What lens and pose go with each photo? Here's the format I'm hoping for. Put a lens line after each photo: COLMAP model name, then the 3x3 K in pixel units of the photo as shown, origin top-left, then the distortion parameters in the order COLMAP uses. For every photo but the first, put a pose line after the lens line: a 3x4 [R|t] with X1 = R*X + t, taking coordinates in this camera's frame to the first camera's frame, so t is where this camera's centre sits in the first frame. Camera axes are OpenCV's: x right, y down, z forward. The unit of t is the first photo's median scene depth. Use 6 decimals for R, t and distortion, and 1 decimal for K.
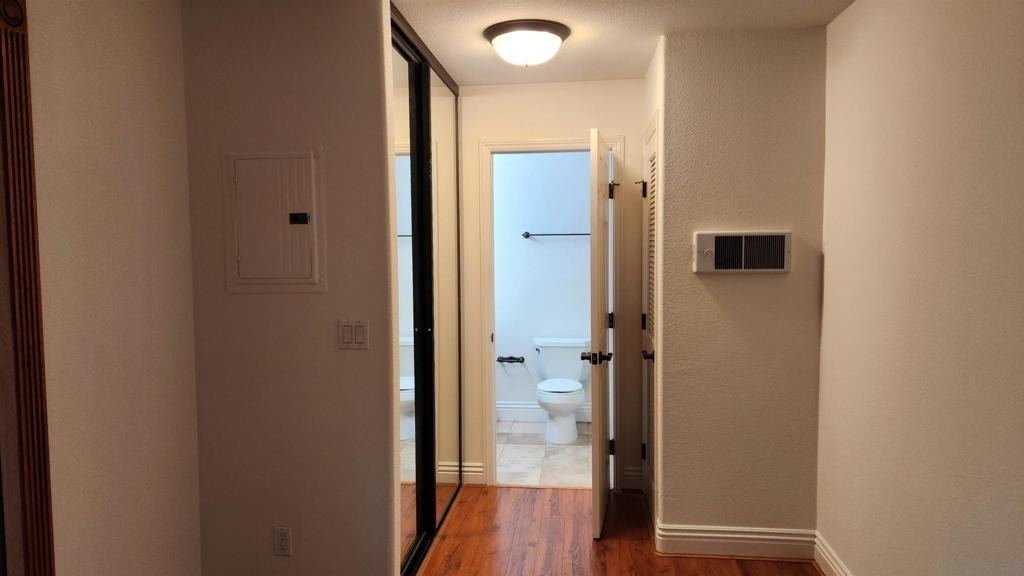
lens RADIAL K [[673.0, 0, 512.0], [0, 673.0, 288.0], [0, 0, 1]] dist [-0.002891, -0.004345]
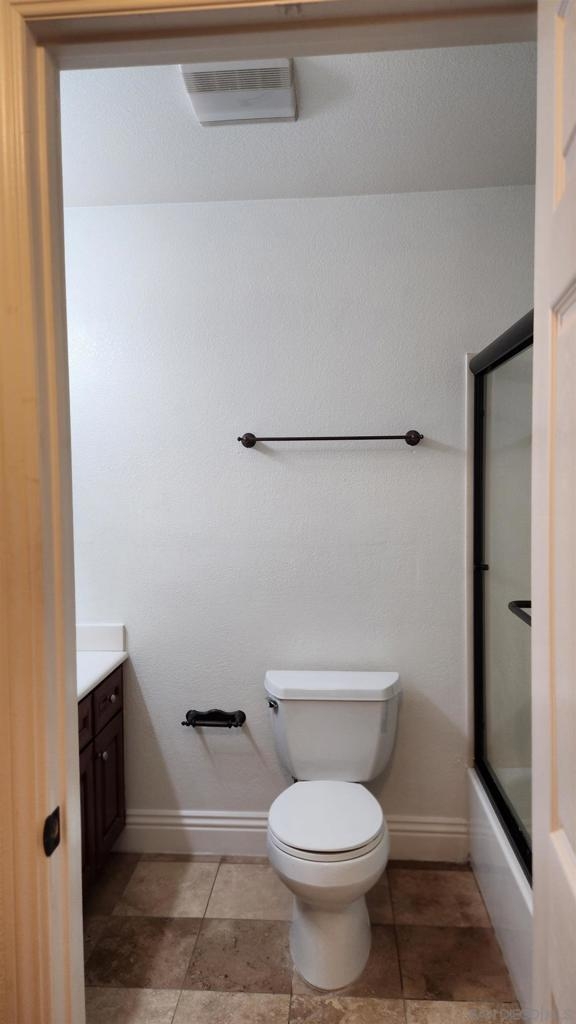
lens RADIAL K [[673.0, 0, 288.0], [0, 673.0, 512.0], [0, 0, 1]] dist [-0.002891, -0.004345]
pose [[0.999510, -0.002493, 0.031191, 0.035466], [0.002547, 0.999995, -0.001690, -0.032253], [-0.031187, 0.001768, 0.999512, 0.589490]]
